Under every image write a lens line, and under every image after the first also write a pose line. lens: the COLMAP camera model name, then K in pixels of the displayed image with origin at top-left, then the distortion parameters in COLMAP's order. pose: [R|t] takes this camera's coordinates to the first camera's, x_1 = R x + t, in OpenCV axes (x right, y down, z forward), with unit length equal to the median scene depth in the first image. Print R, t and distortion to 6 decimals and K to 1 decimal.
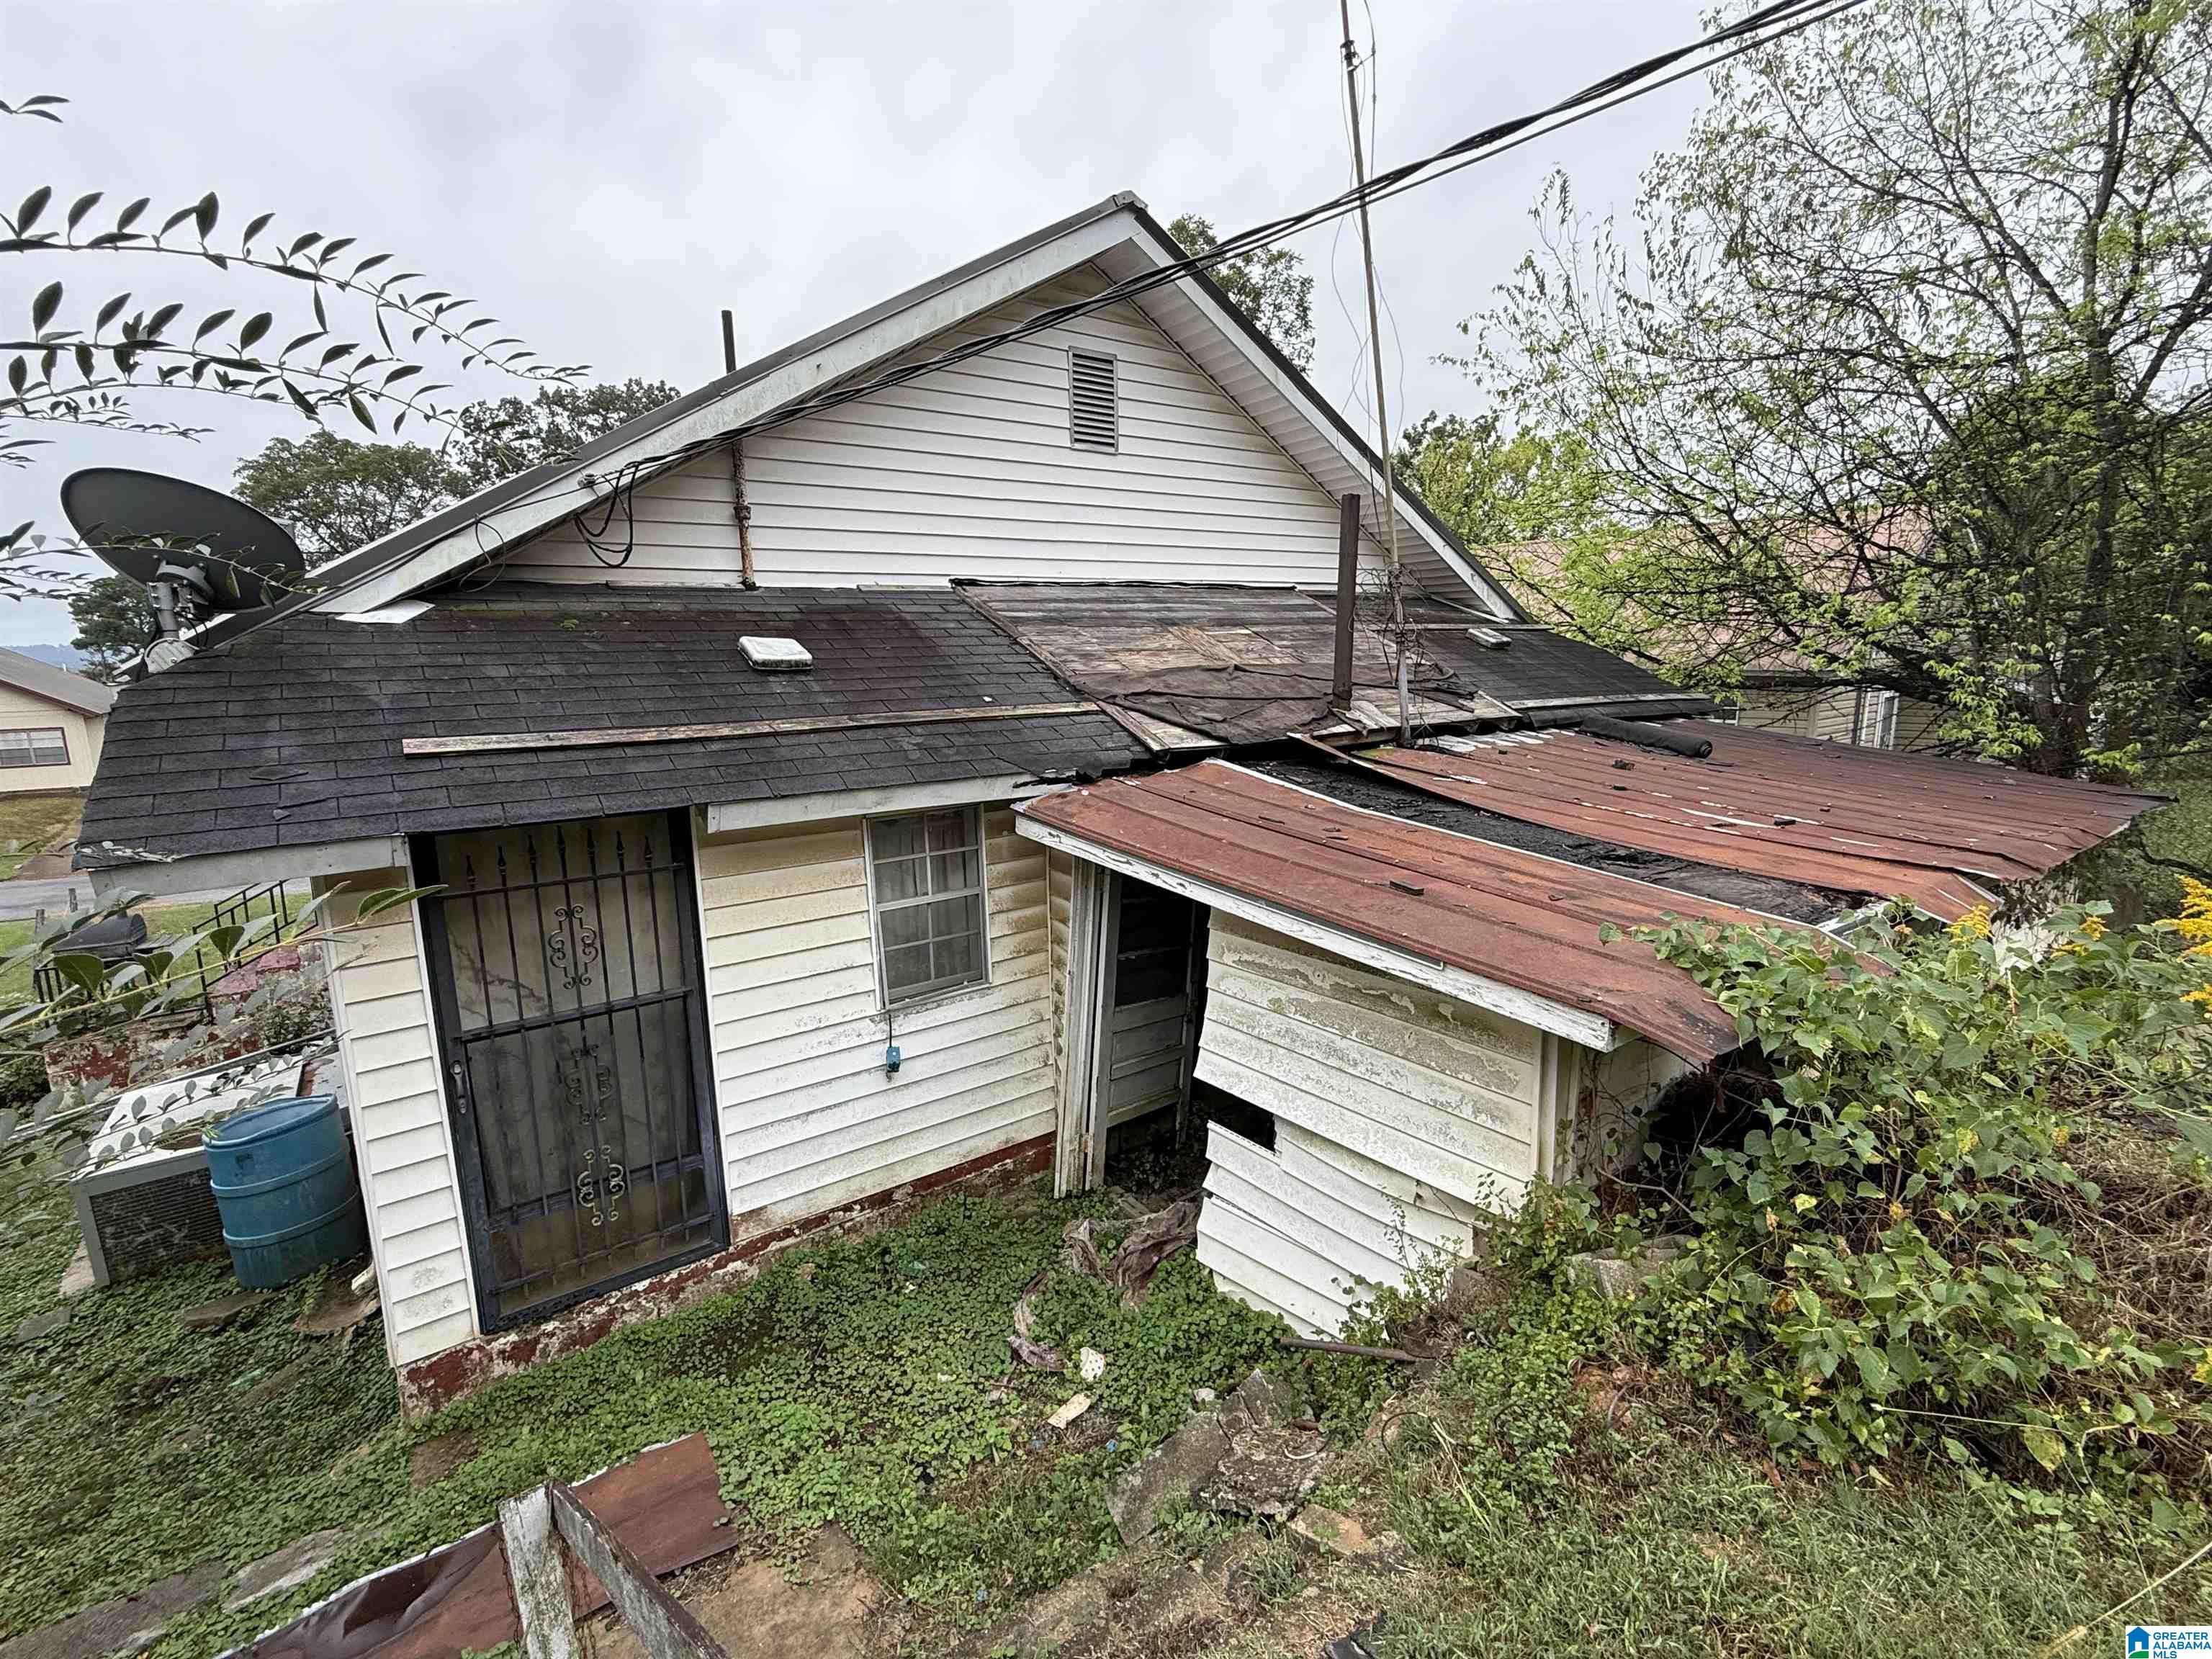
lens RADIAL K [[999.5, 0, 1104.8], [0, 999.5, 815.4], [0, 0, 1]] dist [0.000483, -0.000493]
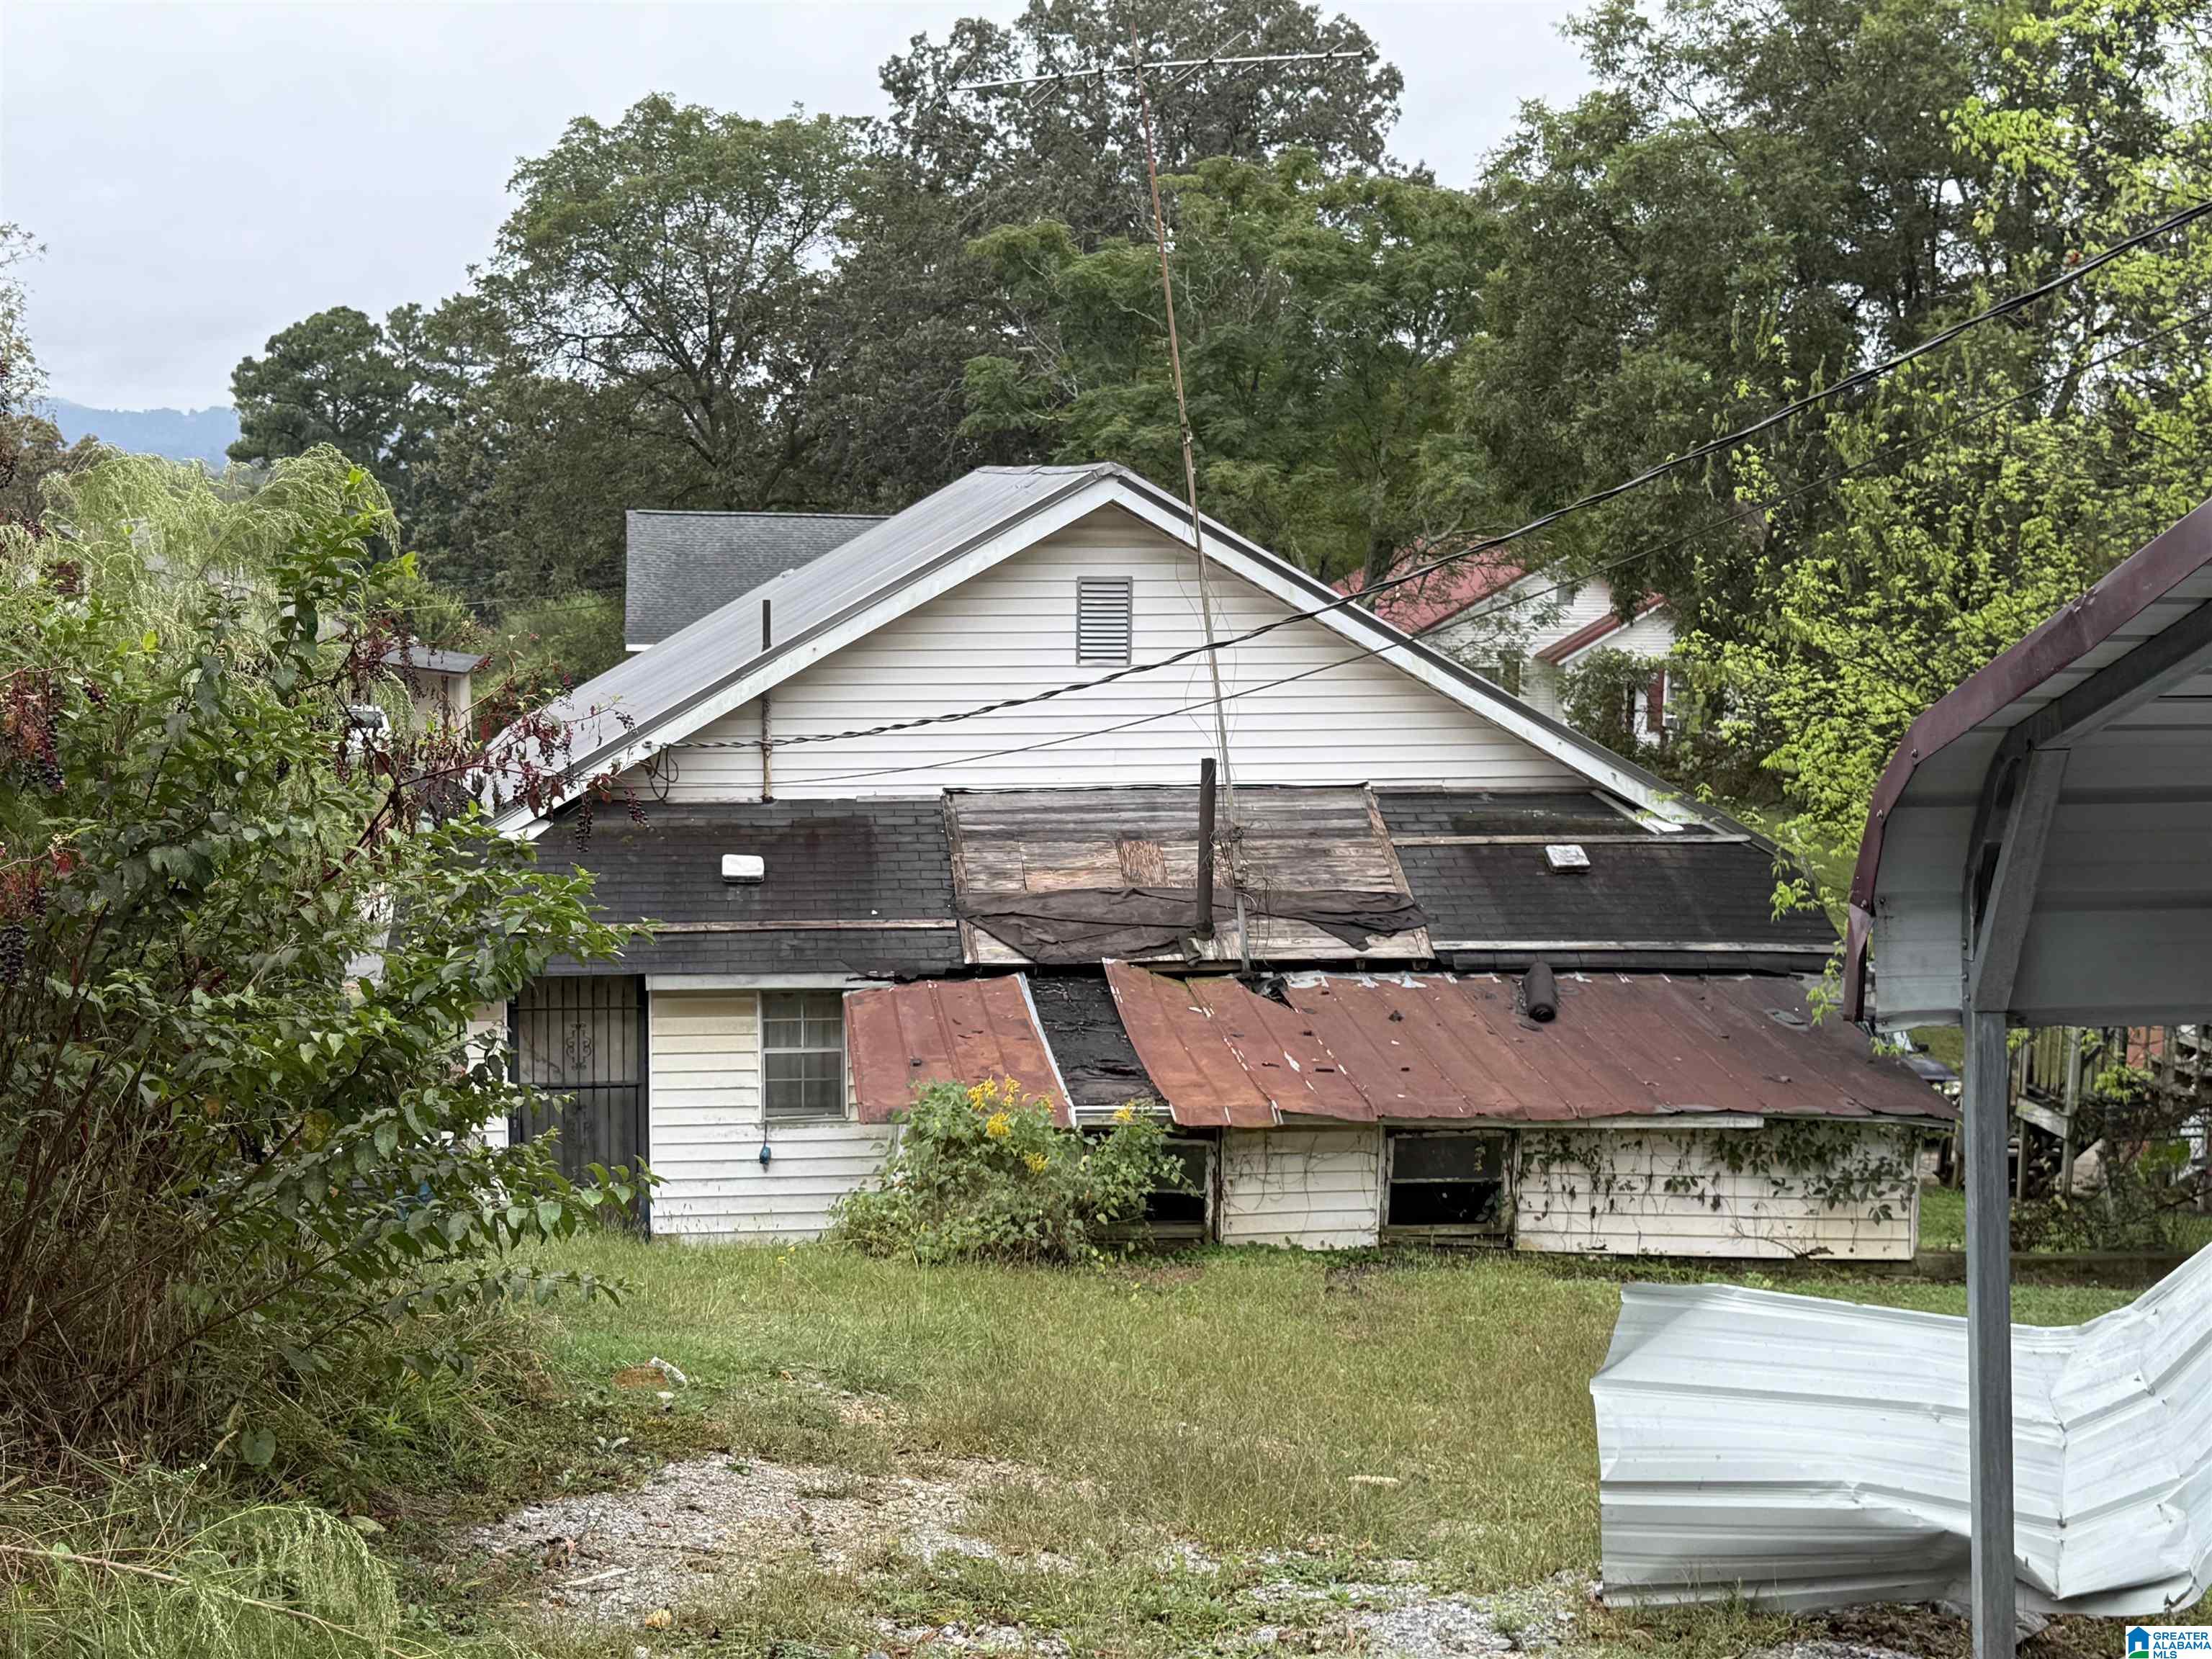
lens RADIAL K [[2904.6, 0, 1105.0], [0, 2904.6, 827.6], [0, 0, 1]] dist [0.139551, 0.000000]
pose [[0.876272, 0.084777, -0.474301, 2.128779], [-0.103616, 0.994523, -0.013667, -0.220067], [0.470544, 0.061121, 0.880257, -2.467851]]
